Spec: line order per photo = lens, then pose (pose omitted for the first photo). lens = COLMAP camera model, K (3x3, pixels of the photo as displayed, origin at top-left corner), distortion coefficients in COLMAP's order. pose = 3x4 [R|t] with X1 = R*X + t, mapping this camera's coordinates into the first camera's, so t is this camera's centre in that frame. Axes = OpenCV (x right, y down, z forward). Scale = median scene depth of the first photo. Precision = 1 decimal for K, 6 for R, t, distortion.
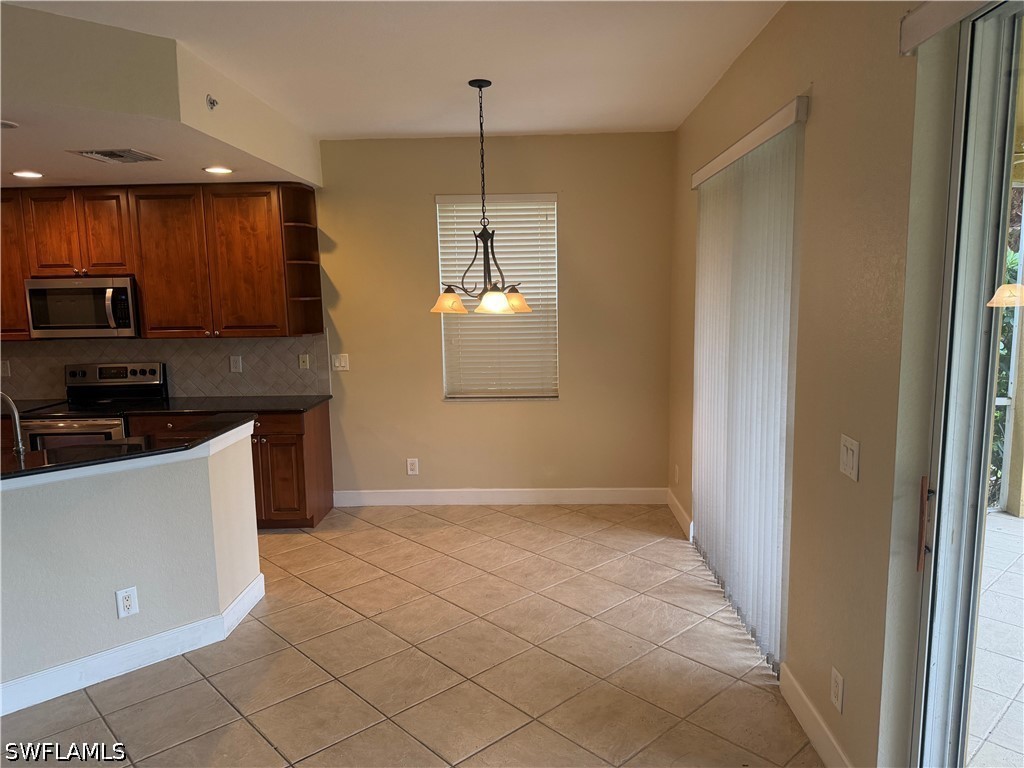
lens RADIAL K [[713.2, 0, 498.8], [0, 713.2, 392.1], [0, 0, 1]] dist [0.089159, -0.114295]
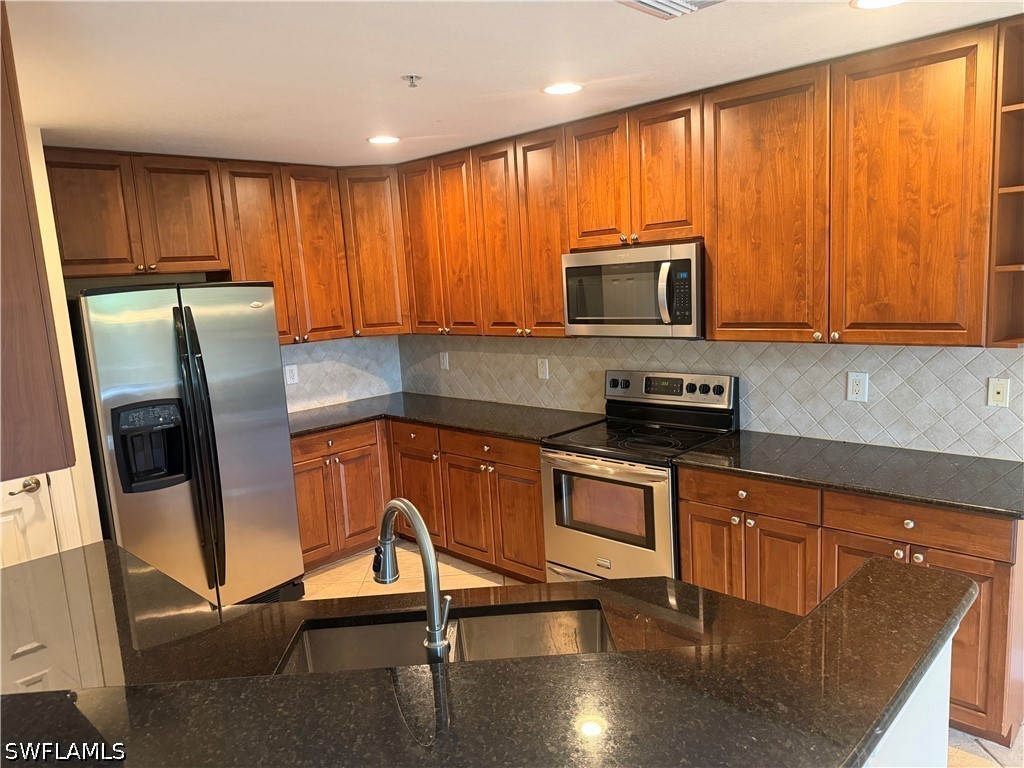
lens RADIAL K [[717.5, 0, 512.0], [0, 717.5, 384.0], [0, 0, 1]] dist [0.087168, -0.132300]
pose [[0.753638, 0.076148, -0.652864, -0.212887], [-0.051351, 0.997052, 0.057016, -0.064261], [0.655281, -0.009444, 0.755326, 0.424461]]
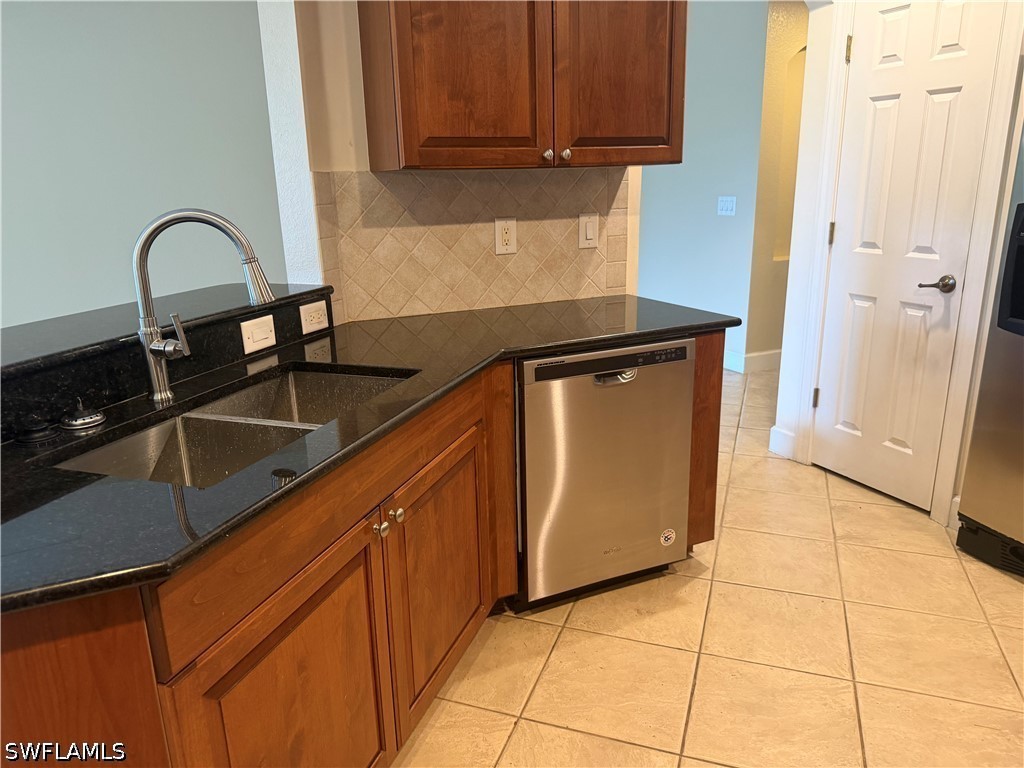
lens RADIAL K [[728.9, 0, 508.9], [0, 728.9, 386.8], [0, 0, 1]] dist [-0.001410, -0.001298]
pose [[-0.882419, 0.167029, -0.439816, -0.389576], [-0.028573, 0.914102, 0.404476, -0.060003], [0.469596, 0.369484, -0.801848, 0.927434]]
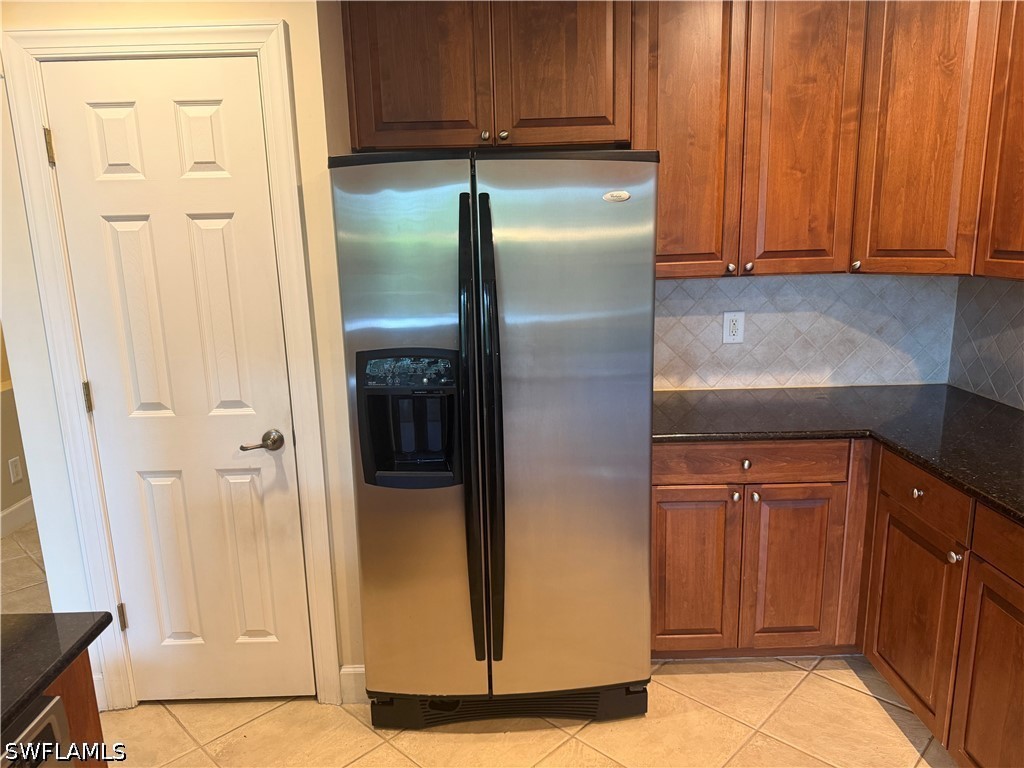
lens RADIAL K [[728.9, 0, 508.9], [0, 728.9, 386.8], [0, 0, 1]] dist [-0.001410, -0.001298]
pose [[0.058603, 0.230792, -0.971237, -0.486234], [-0.115795, 0.967913, 0.223015, -0.069932], [0.991543, 0.099395, 0.083447, 0.725643]]
